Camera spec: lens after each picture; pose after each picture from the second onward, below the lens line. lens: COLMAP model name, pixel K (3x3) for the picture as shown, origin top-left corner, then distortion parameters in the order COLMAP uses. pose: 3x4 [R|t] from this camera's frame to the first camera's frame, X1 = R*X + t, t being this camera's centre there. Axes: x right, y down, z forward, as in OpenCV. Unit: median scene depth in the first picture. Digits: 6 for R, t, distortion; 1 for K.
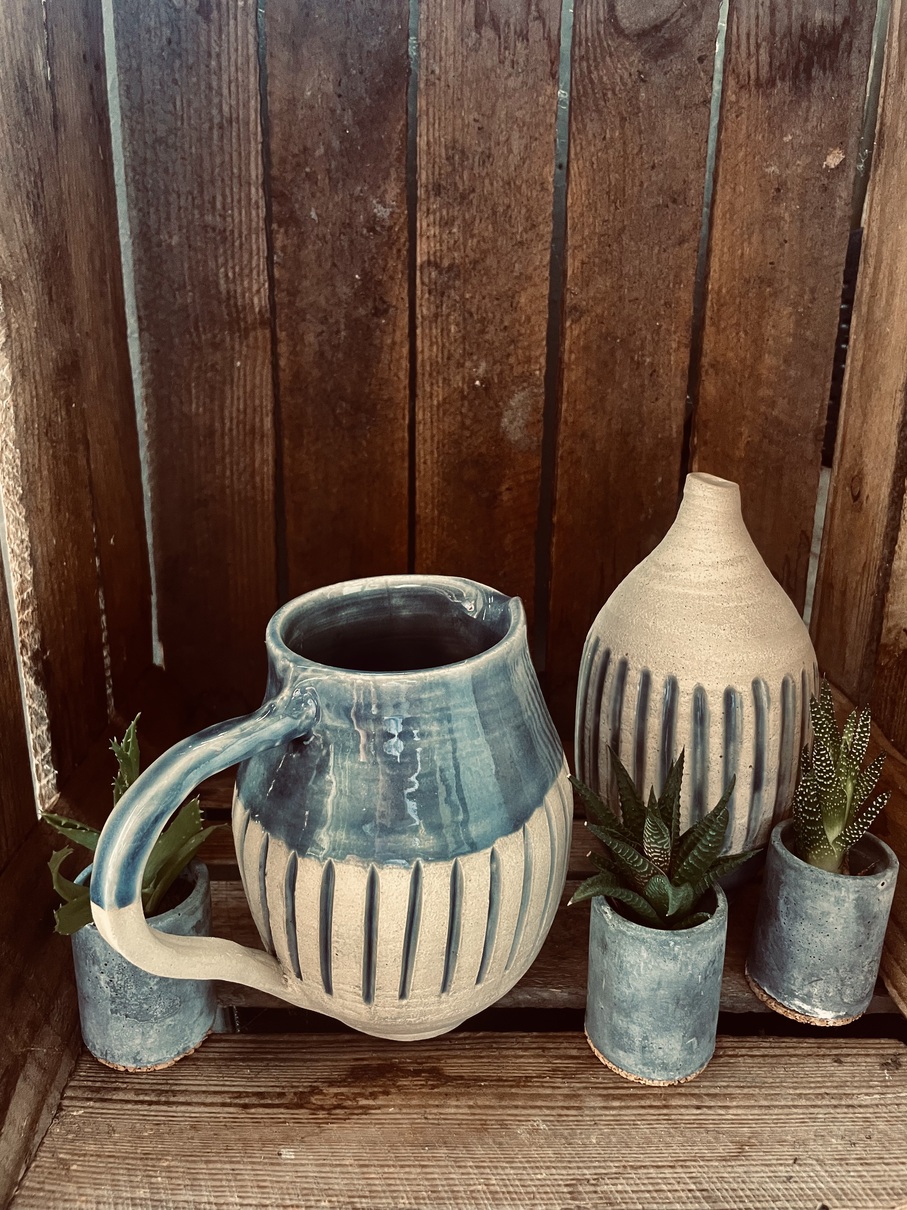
lens RADIAL K [[943.4, 0, 465.2], [0, 943.4, 600.2], [0, 0, 1]] dist [0.062042, -0.102696]
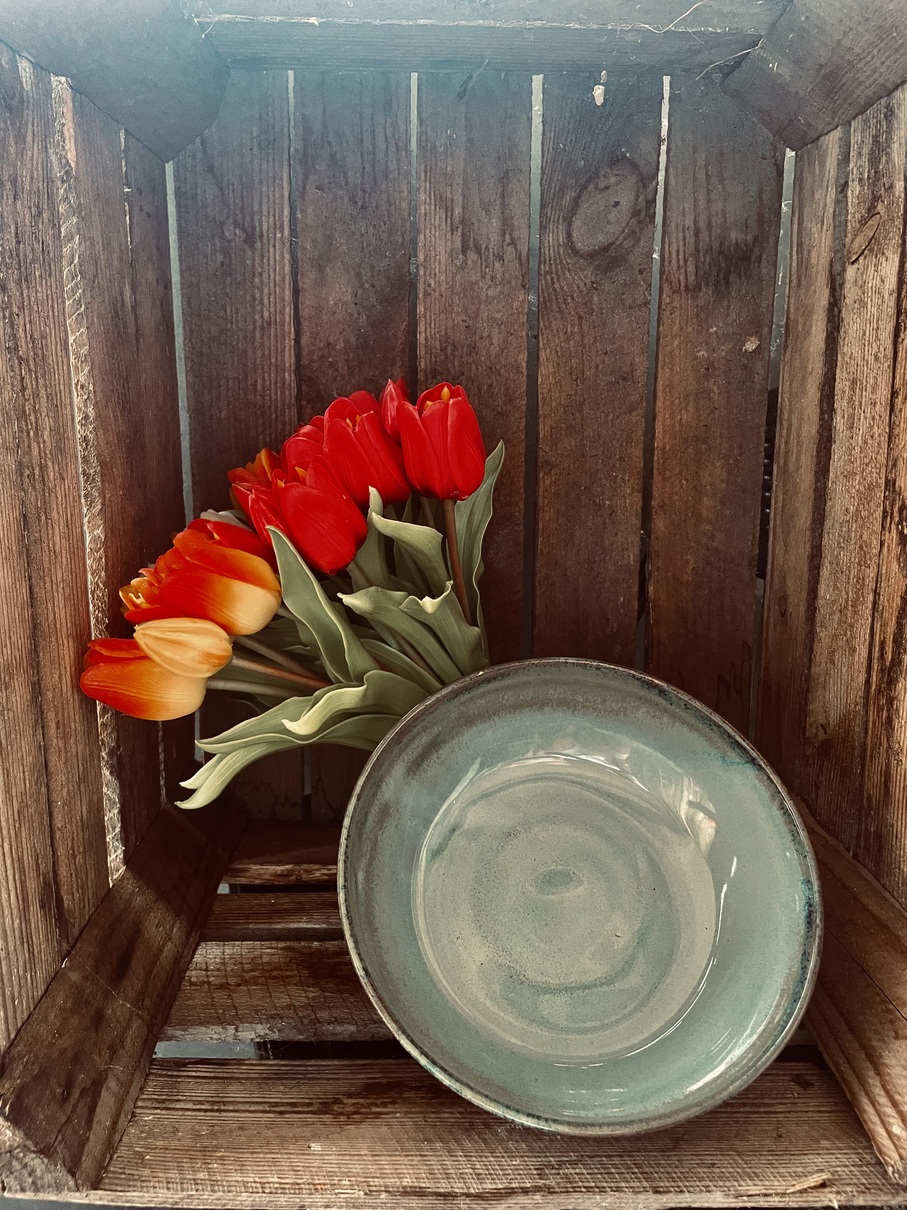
lens RADIAL K [[943.4, 0, 462.0], [0, 943.4, 599.9], [0, 0, 1]] dist [0.062042, -0.102696]
pose [[0.999873, -0.010837, -0.011715, 0.019296], [0.009556, 0.994499, -0.104305, -0.004516], [0.012781, 0.104179, 0.994476, -0.208719]]
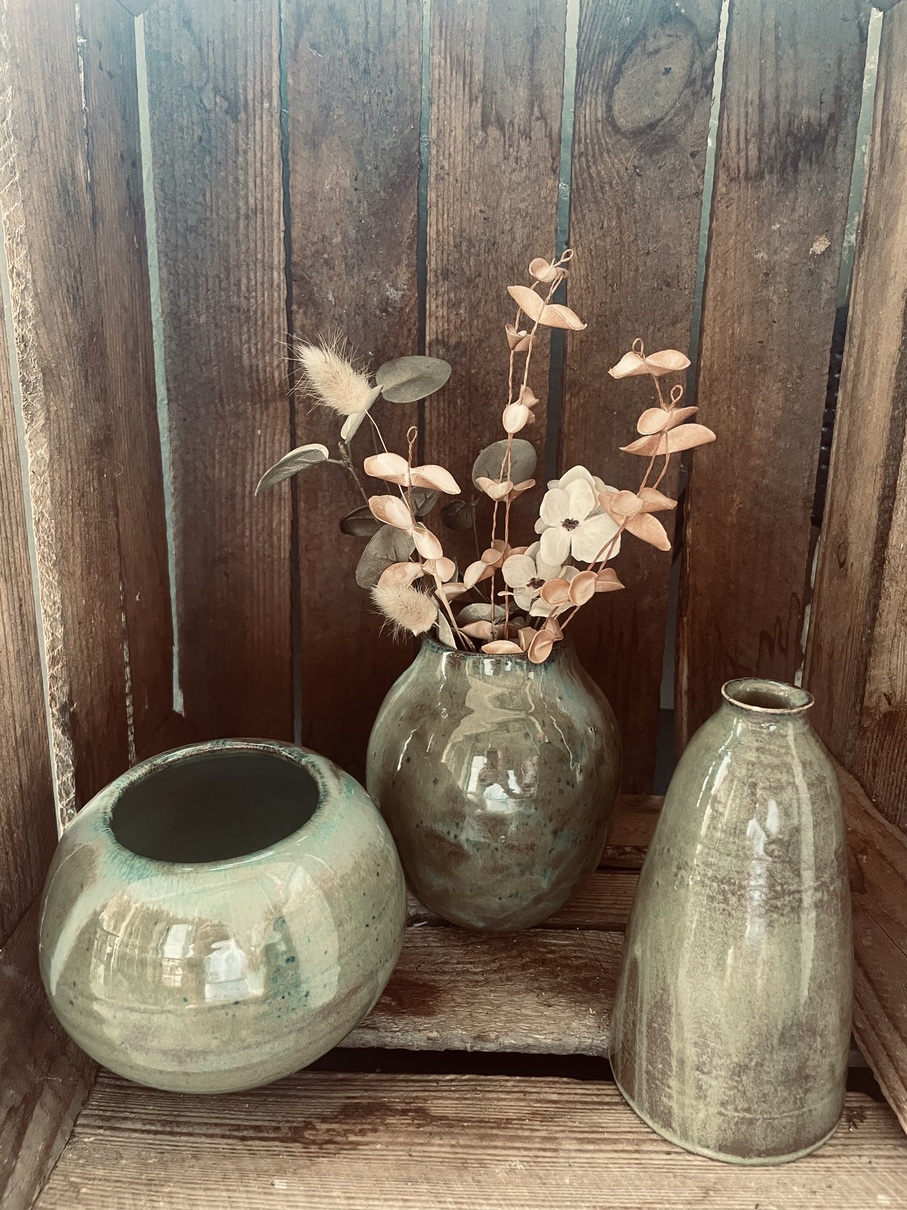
lens RADIAL K [[943.4, 0, 460.5], [0, 943.4, 597.9], [0, 0, 1]] dist [0.062042, -0.102696]
pose [[0.999379, 0.013072, -0.032724, 0.027366], [-0.014238, 0.999263, -0.035644, -0.028386], [0.032234, 0.036088, 0.998829, -0.057105]]
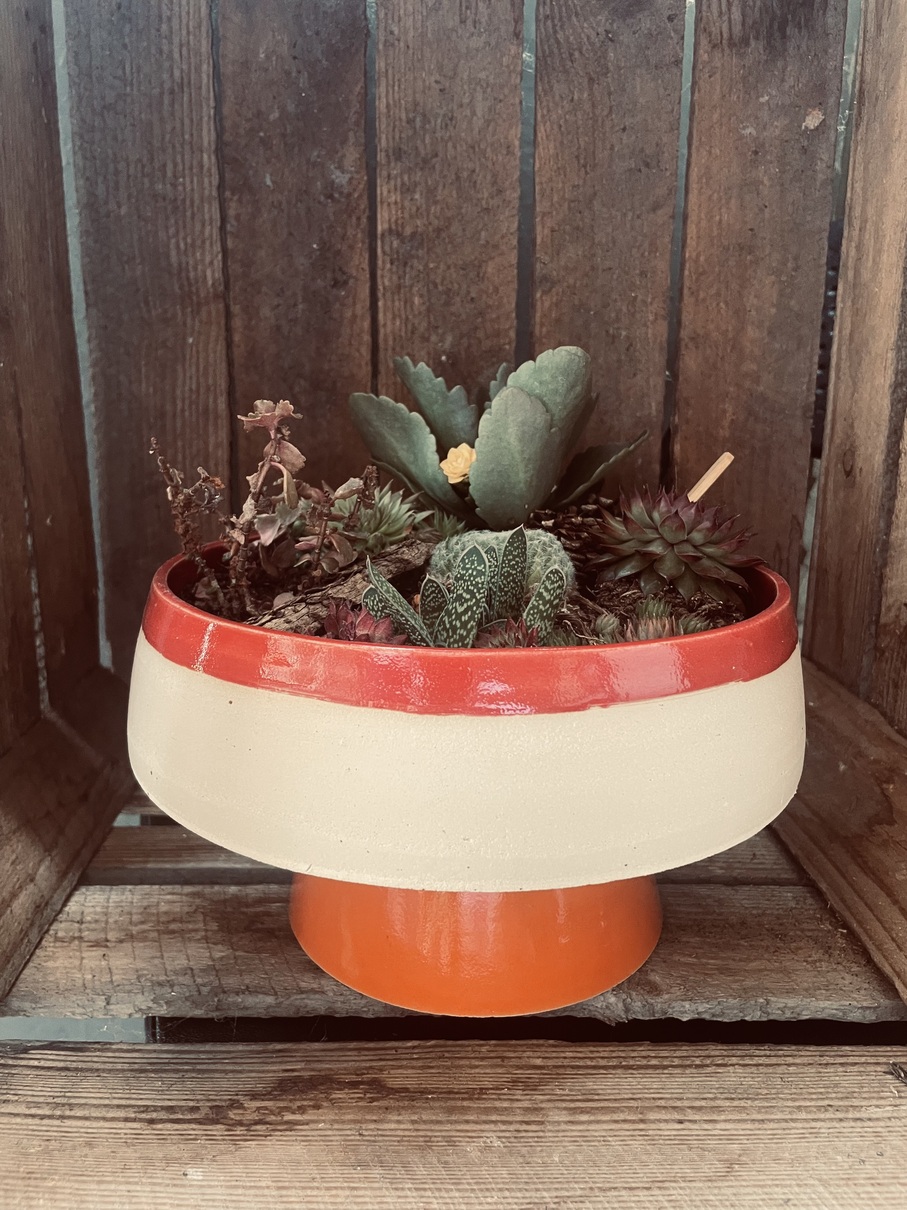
lens RADIAL K [[943.4, 0, 465.4], [0, 943.4, 608.3], [0, 0, 1]] dist [0.062042, -0.102696]
pose [[0.999962, -0.007192, -0.004902, 0.039671], [0.006862, 0.997909, -0.064272, 0.084454], [0.005354, 0.064236, 0.997920, 0.077350]]
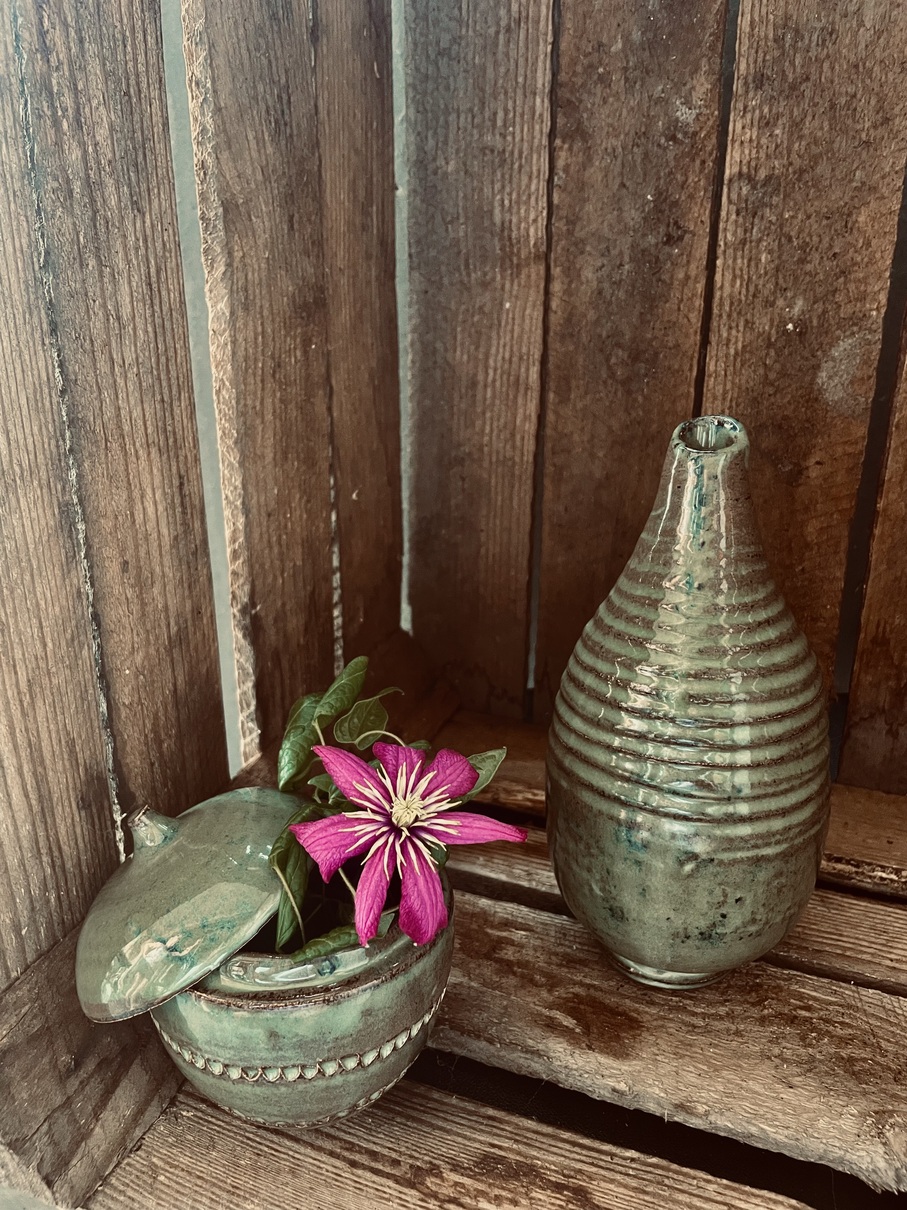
lens RADIAL K [[943.4, 0, 454.2], [0, 943.4, 598.9], [0, 0, 1]] dist [0.062042, -0.102696]
pose [[0.924094, 0.109007, -0.366289, 0.073632], [-0.097583, 0.993990, 0.049623, -0.016146], [0.369497, -0.010112, 0.929177, 0.162552]]
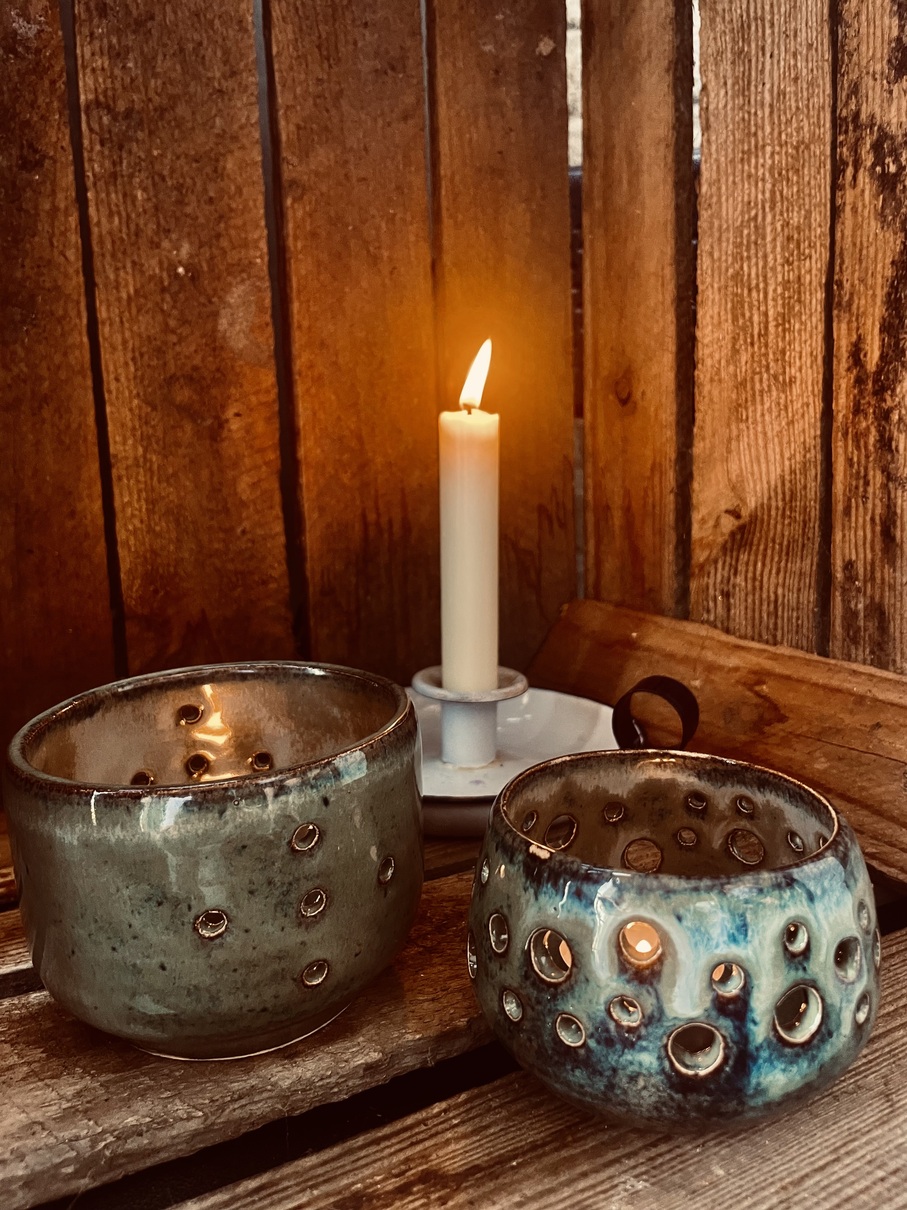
lens RADIAL K [[943.4, 0, 474.9], [0, 943.4, 596.8], [0, 0, 1]] dist [0.062042, -0.102696]
pose [[0.884744, -0.114519, 0.451789, -0.159522], [0.177280, 0.979171, -0.098970, 0.147406], [-0.431045, 0.167656, 0.886618, 0.289307]]
